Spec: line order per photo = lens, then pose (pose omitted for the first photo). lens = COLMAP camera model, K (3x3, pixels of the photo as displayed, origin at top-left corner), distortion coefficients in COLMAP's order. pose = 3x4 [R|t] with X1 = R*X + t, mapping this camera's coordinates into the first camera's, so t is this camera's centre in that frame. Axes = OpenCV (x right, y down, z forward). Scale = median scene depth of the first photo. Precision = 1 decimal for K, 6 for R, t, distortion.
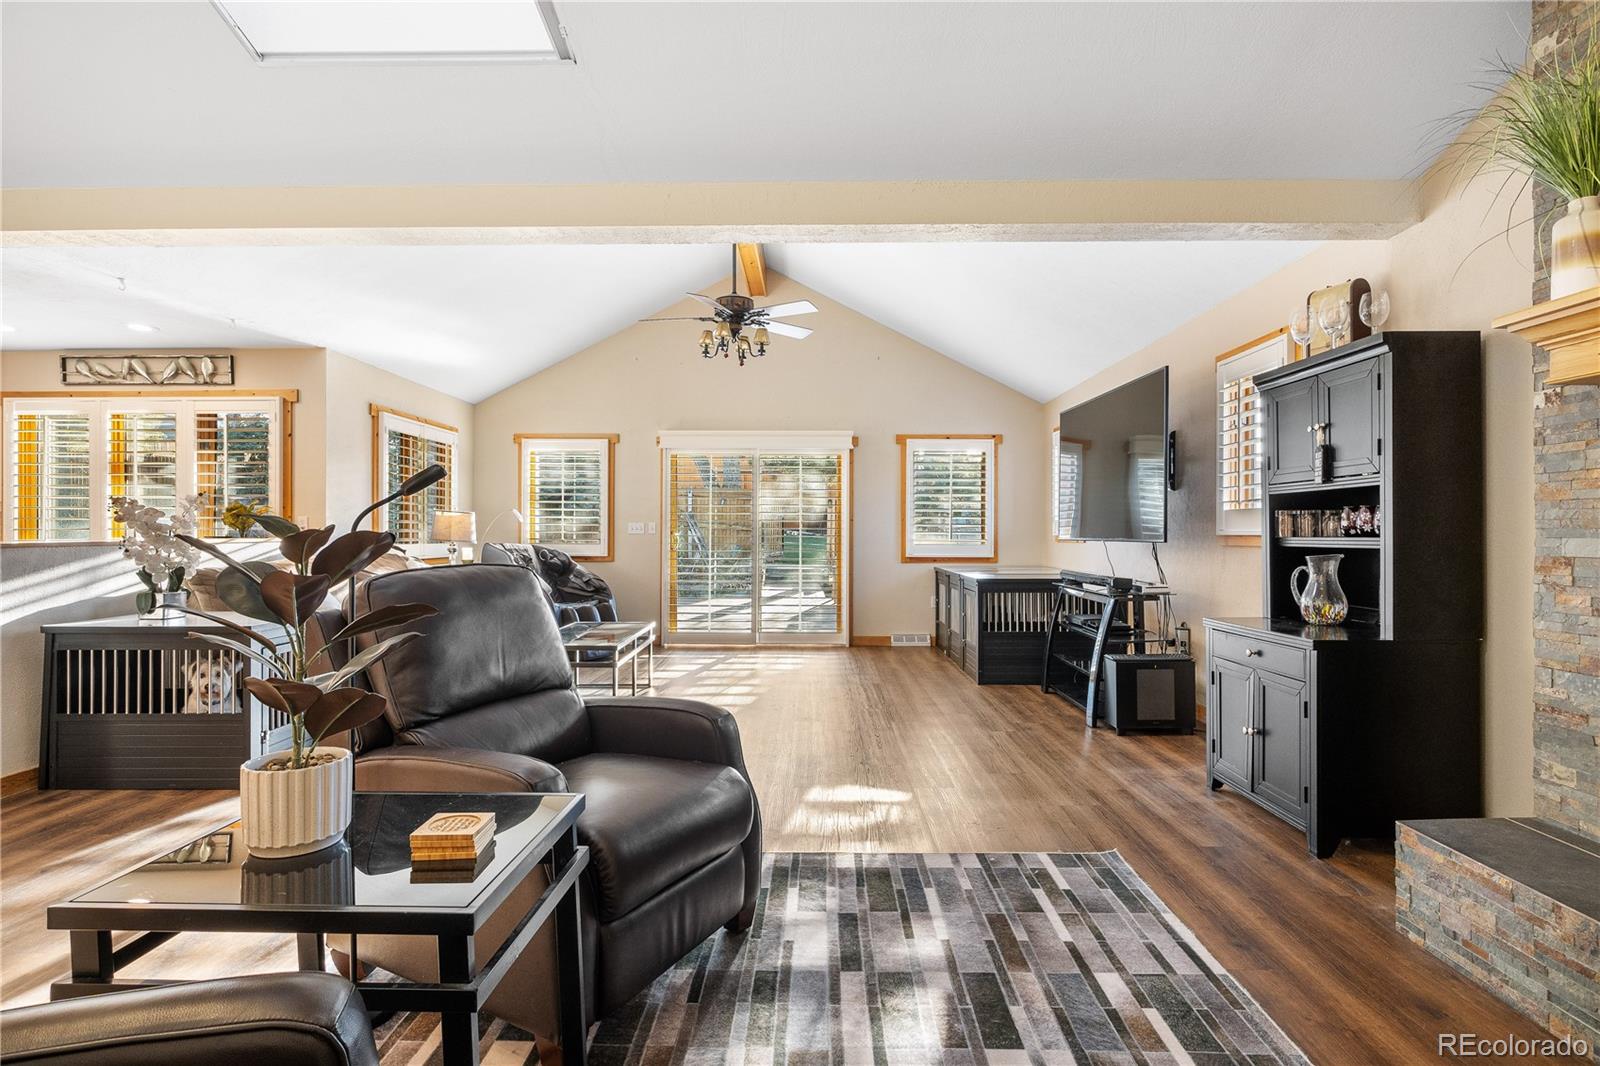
lens RADIAL K [[799.4, 0, 813.8], [0, 799.4, 530.3], [0, 0, 1]] dist [-0.003204, 0.003105]
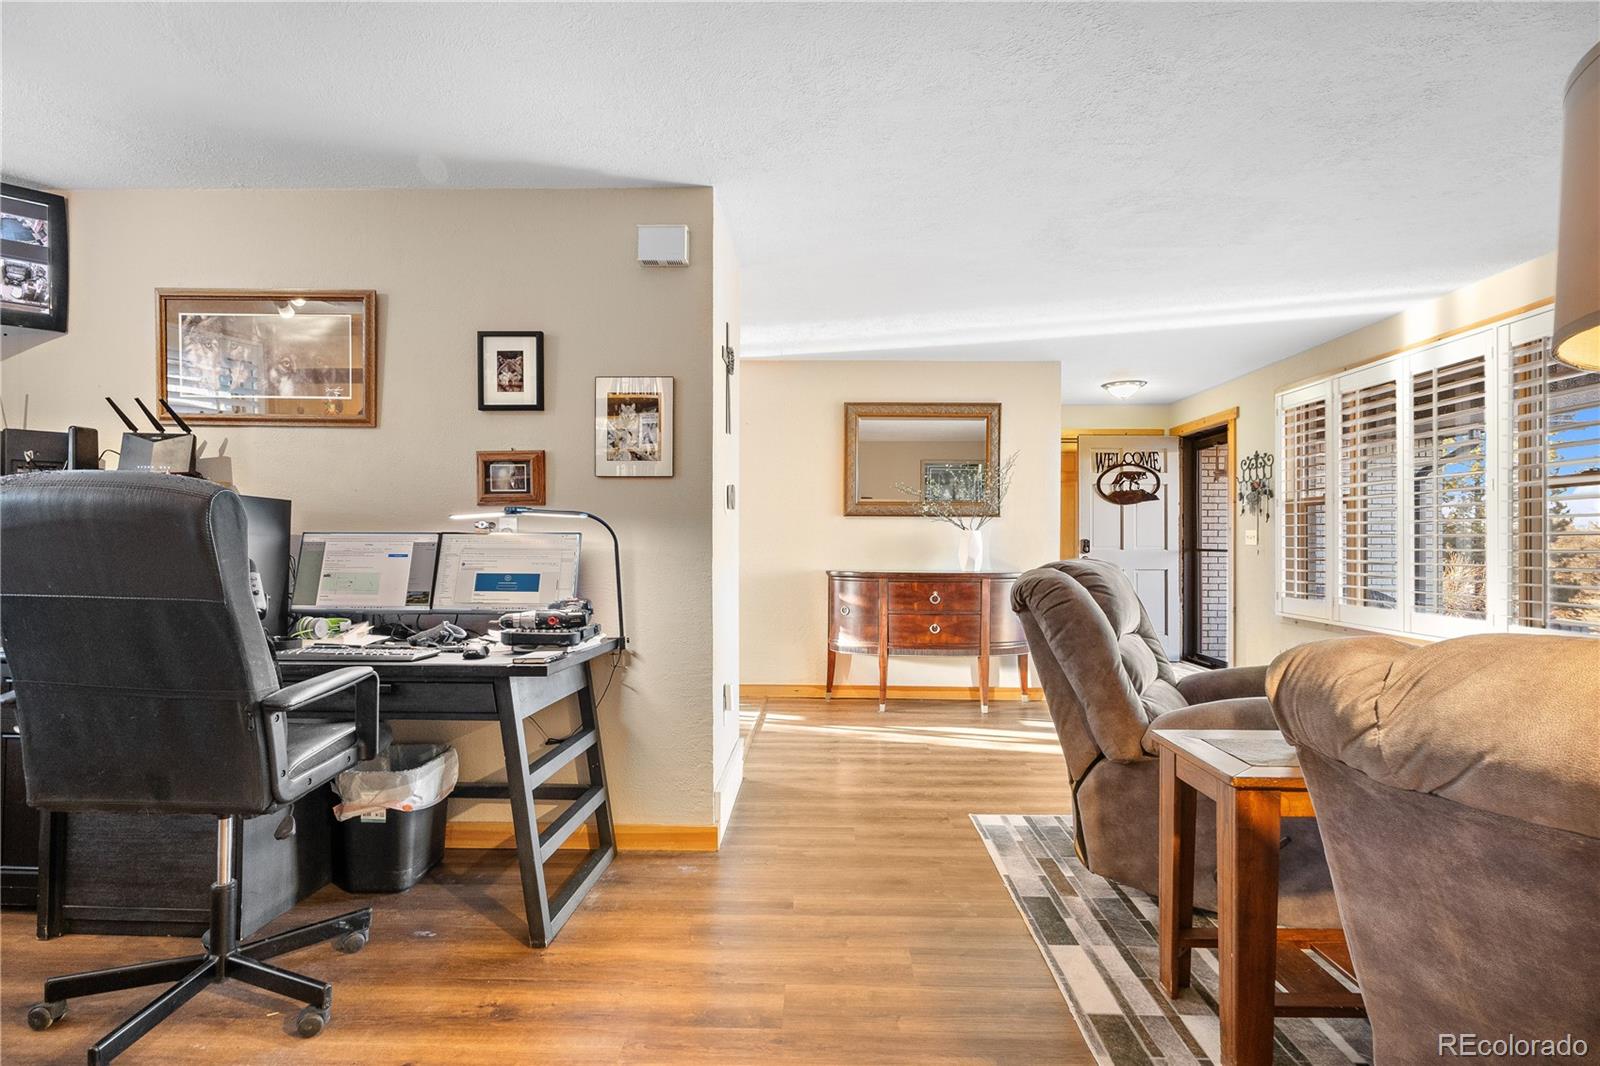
lens RADIAL K [[799.4, 0, 809.4], [0, 799.4, 536.3], [0, 0, 1]] dist [-0.003204, 0.003105]
pose [[0.999867, 0.001484, -0.016252, -0.112423], [-0.001565, 0.999987, -0.004939, 0.000156], [0.016245, 0.004964, 0.999856, -0.220458]]
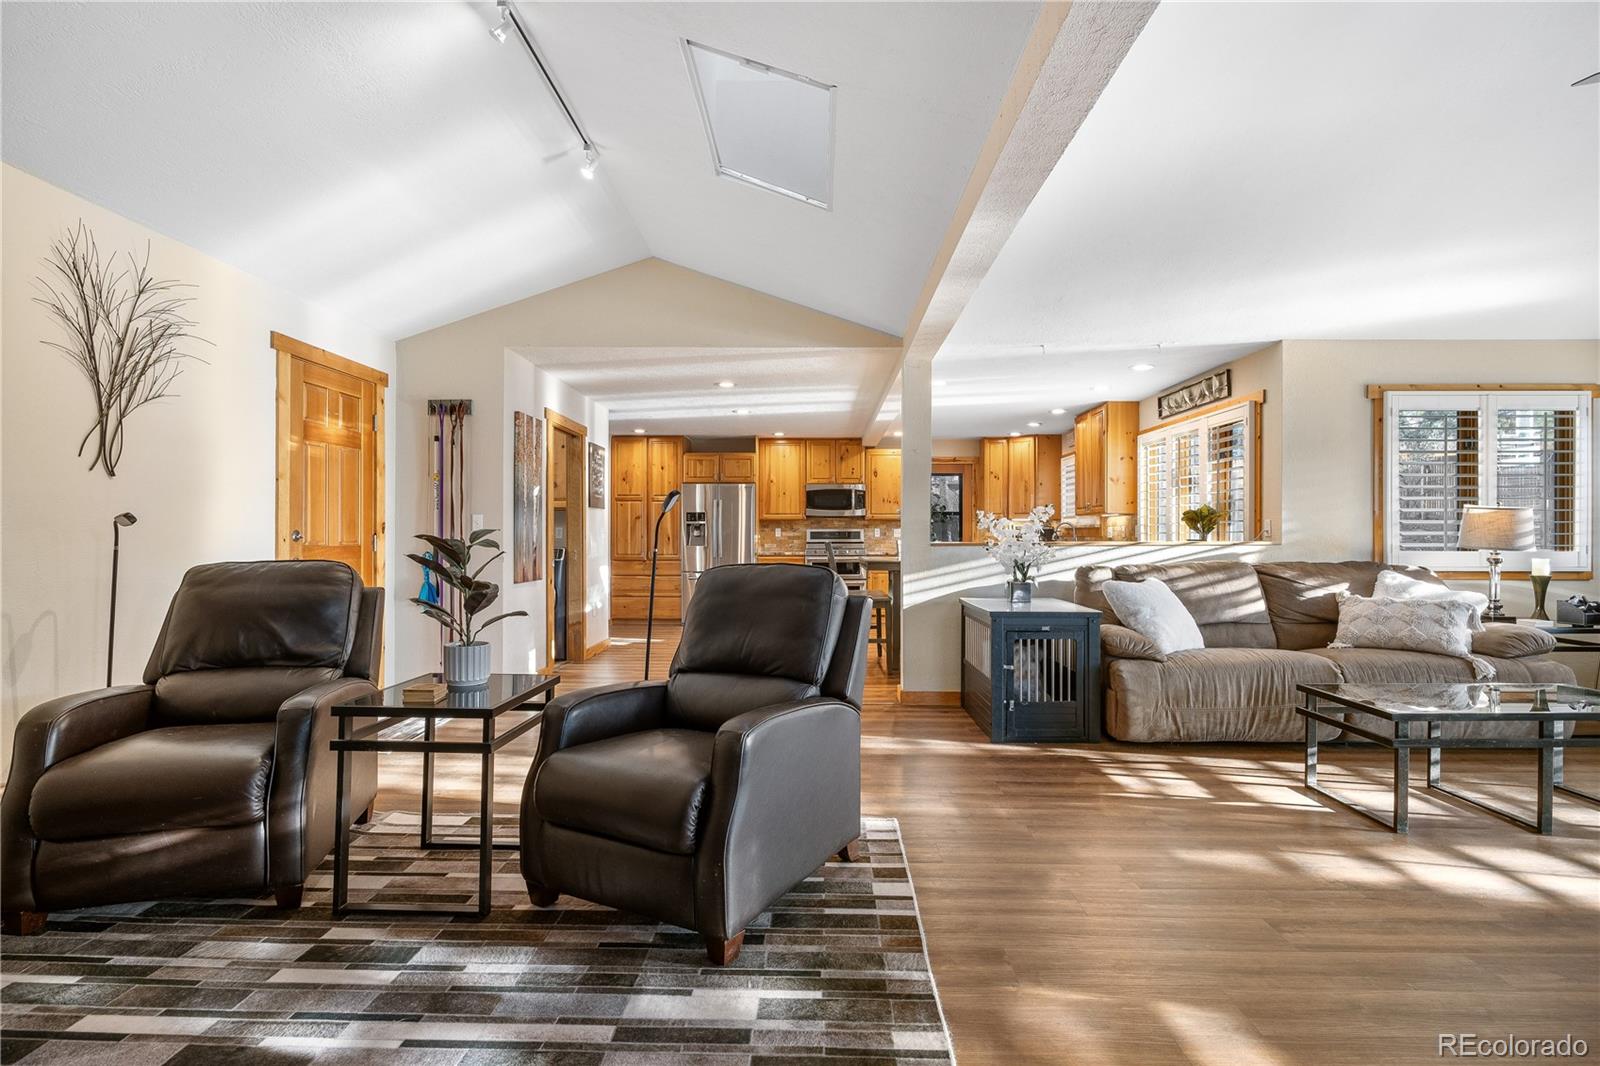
lens RADIAL K [[799.4, 0, 800.9], [0, 799.4, 536.5], [0, 0, 1]] dist [-0.003204, 0.003105]
pose [[-0.019138, 0.003561, -0.999811, 0.830882], [0.002918, 0.999990, 0.003506, -0.004485], [0.999813, -0.002850, -0.019148, 1.094261]]
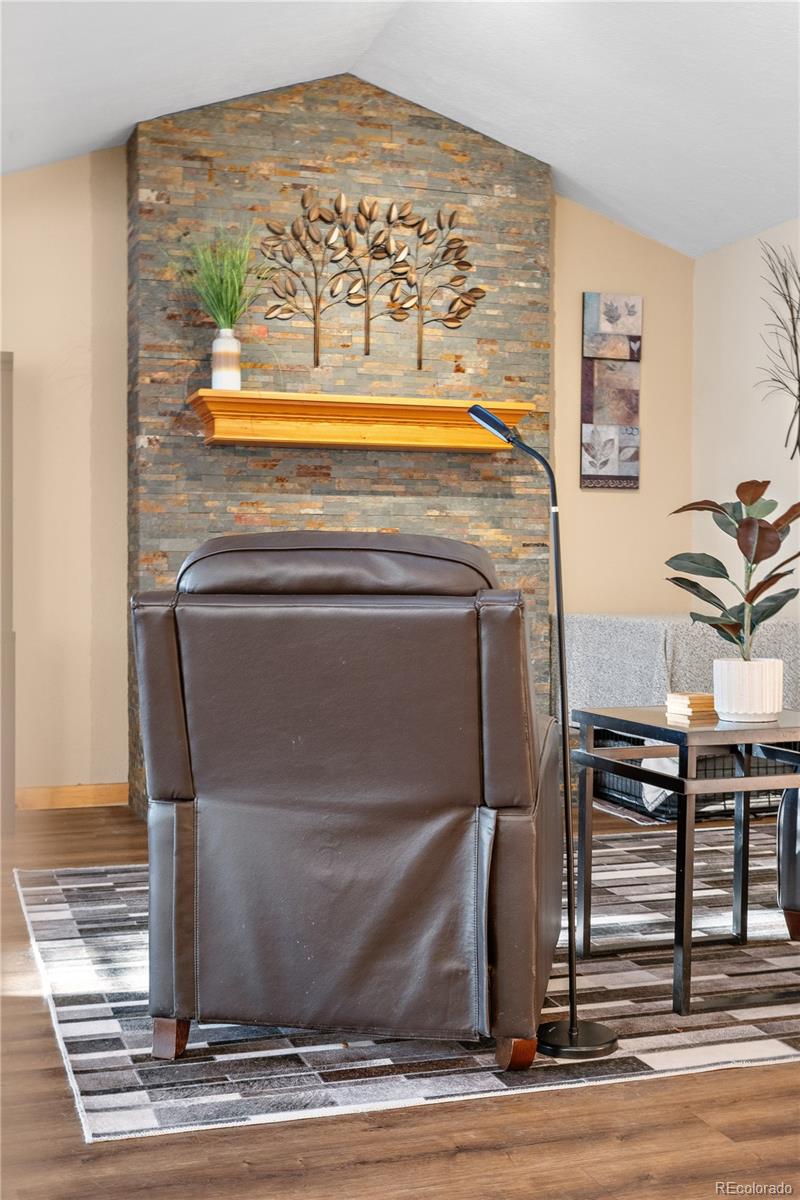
lens RADIAL K [[1418.3, 0, 392.9], [0, 1418.3, 590.1], [0, 0, 1]] dist [0.000298, 0.000000]
pose [[-0.320092, -0.005932, 0.947368, -1.584329], [-0.001854, 0.999982, 0.005635, 0.084148], [-0.947385, 0.000047, -0.320097, 1.350051]]
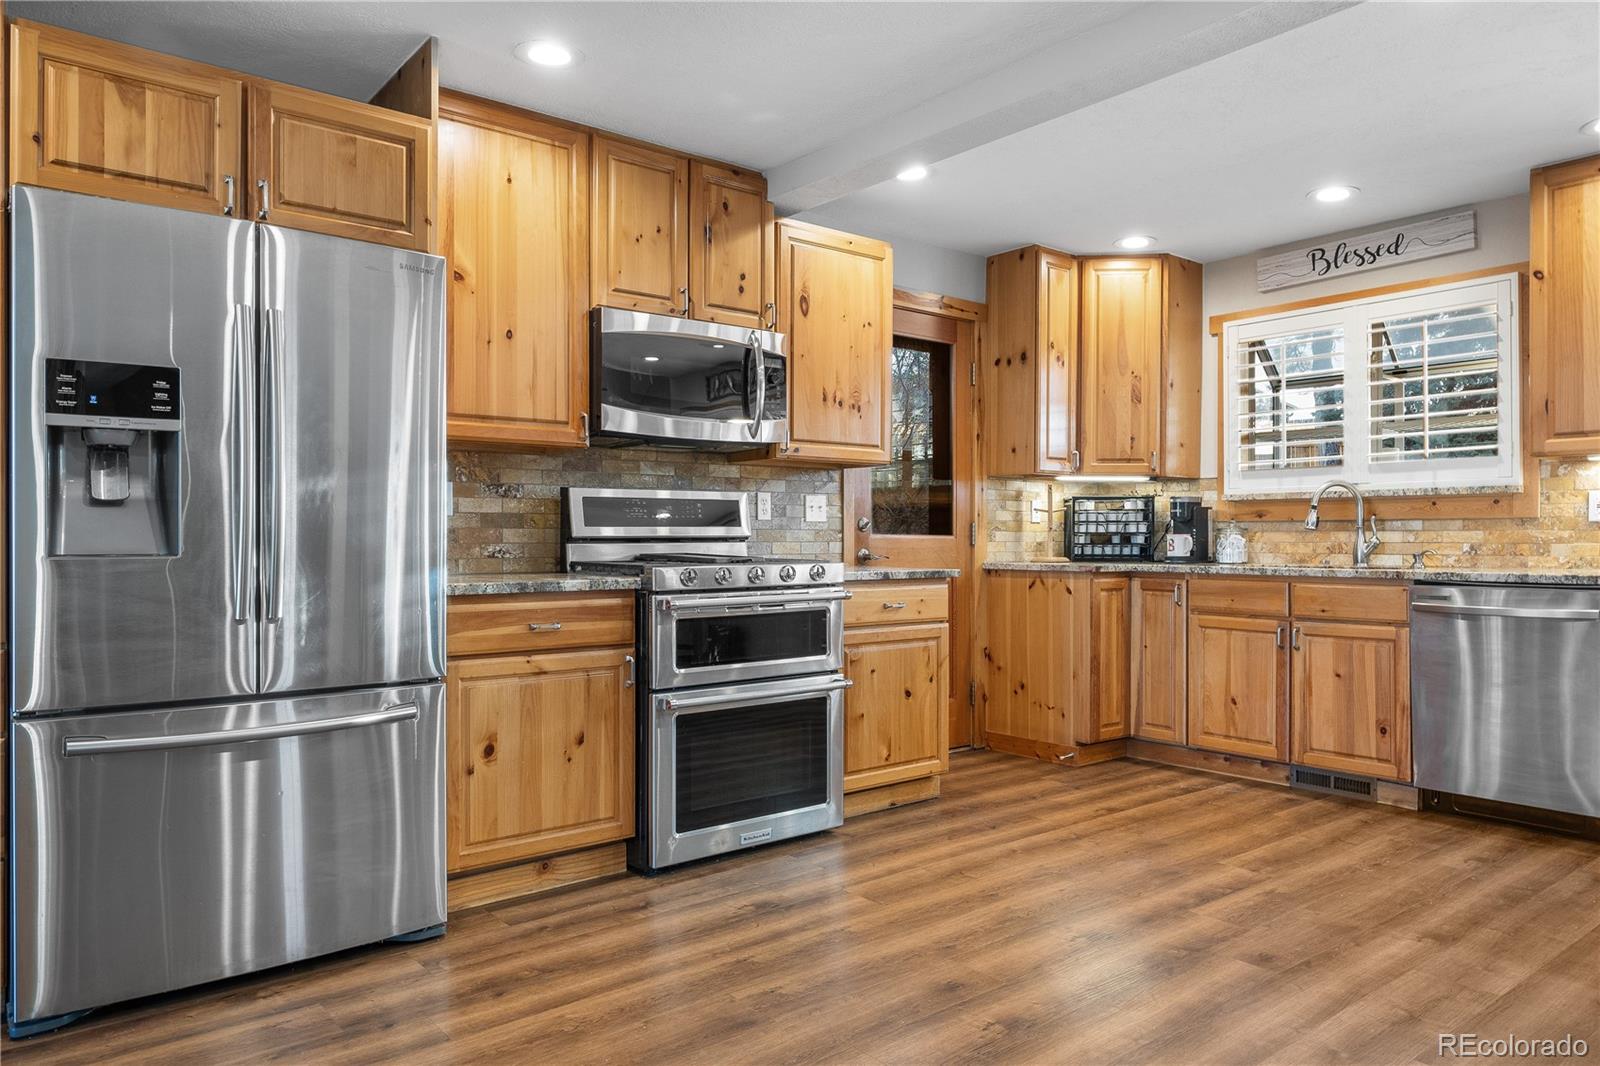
lens RADIAL K [[1058.0, 0, 800.6], [0, 1058.0, 537.8], [0, 0, 1]] dist [-0.002377, 0.001385]
pose [[0.631776, 0.004750, -0.775137, -2.305778], [-0.000767, 0.999985, 0.005504, 0.036295], [0.775151, -0.002883, 0.631770, 0.315904]]
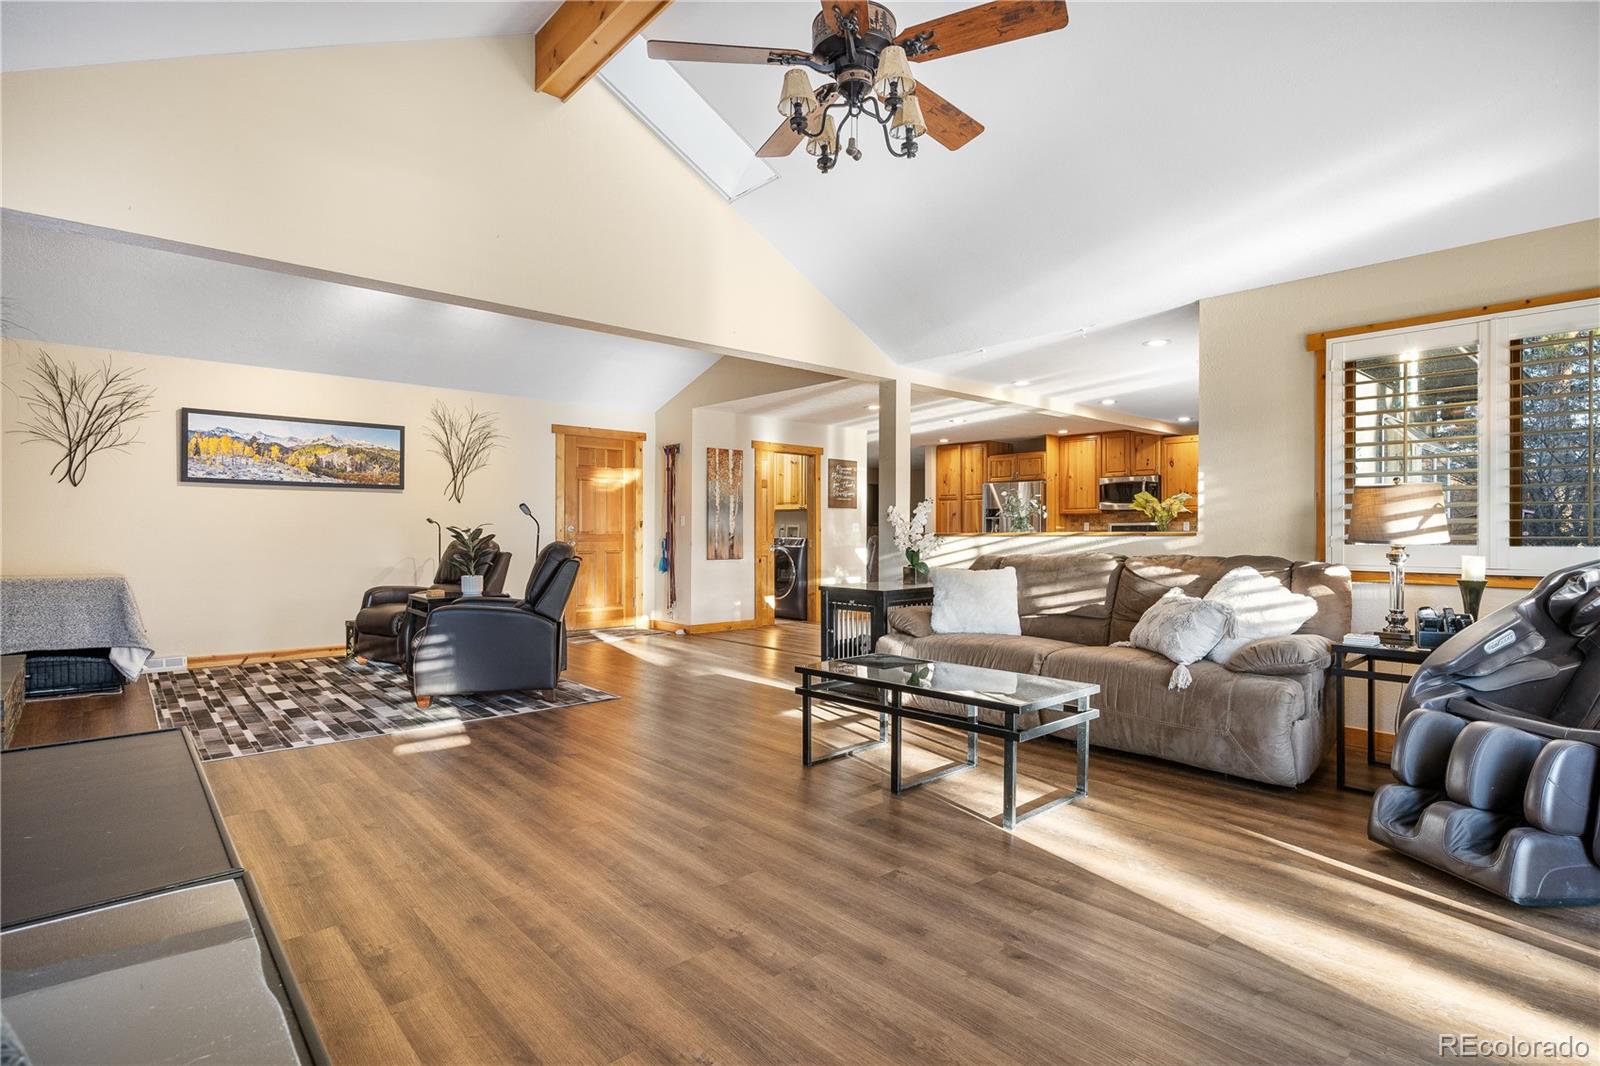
lens RADIAL K [[799.4, 0, 797.5], [0, 799.4, 531.0], [0, 0, 1]] dist [-0.003204, 0.003105]
pose [[-0.750053, -0.000159, -0.661377, 0.582524], [0.002524, 0.999992, -0.003103, 0.023747], [0.661372, -0.003996, -0.750047, 3.273166]]
